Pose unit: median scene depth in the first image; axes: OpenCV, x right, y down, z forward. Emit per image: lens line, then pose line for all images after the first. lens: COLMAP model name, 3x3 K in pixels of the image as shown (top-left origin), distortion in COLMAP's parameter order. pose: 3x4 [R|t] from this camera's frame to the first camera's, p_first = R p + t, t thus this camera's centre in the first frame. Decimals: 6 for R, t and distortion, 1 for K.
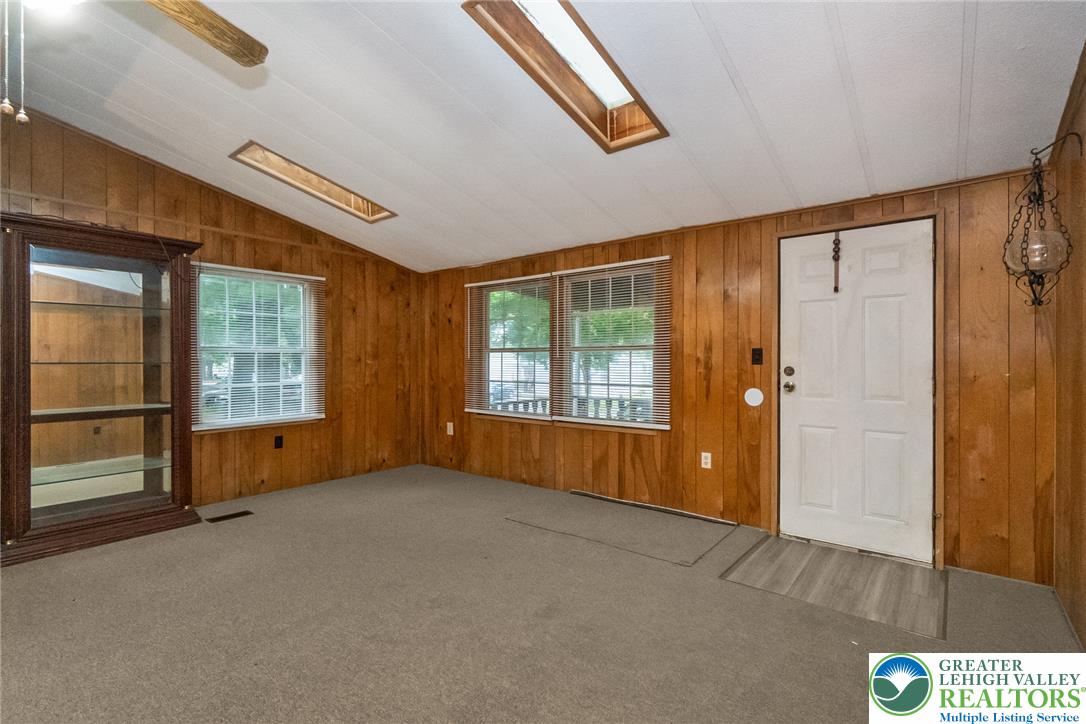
lens RADIAL K [[500.6, 0, 556.7], [0, 500.6, 365.6], [0, 0, 1]] dist [0.004773, 0.000359]
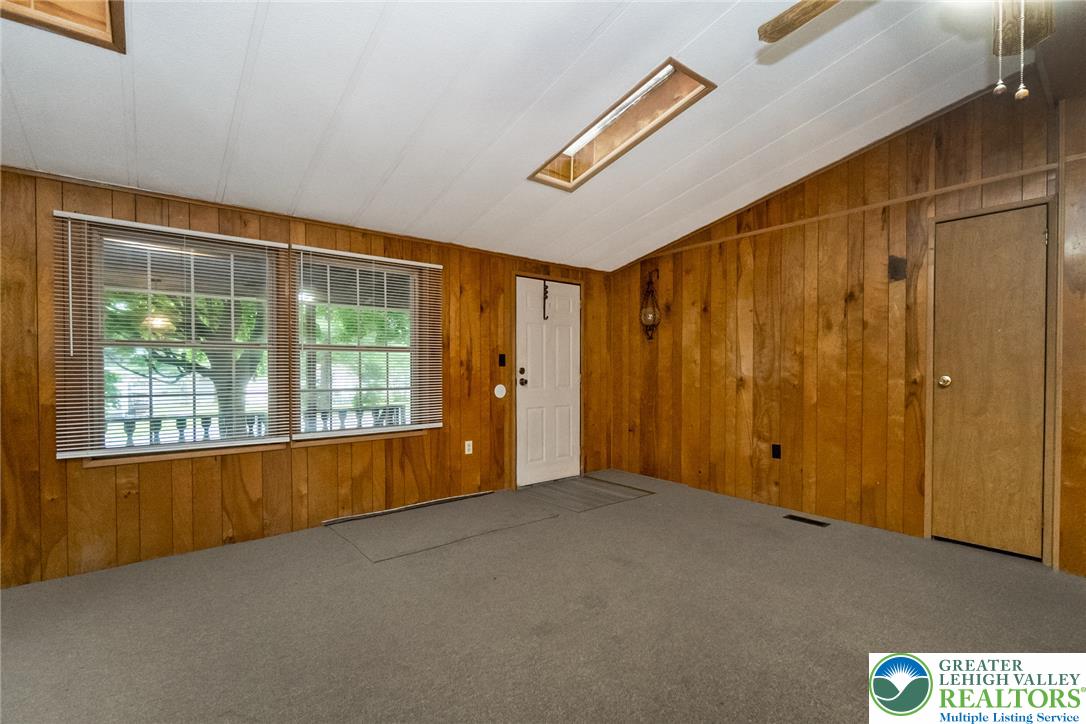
lens RADIAL K [[486.8, 0, 544.5], [0, 486.8, 373.3], [0, 0, 1]] dist [0.001648, 0.000235]
pose [[0.228656, -0.015390, 0.973386, -0.760145], [0.004429, 0.999881, 0.014769, -0.002260], [-0.973497, 0.000934, 0.228697, 0.549379]]
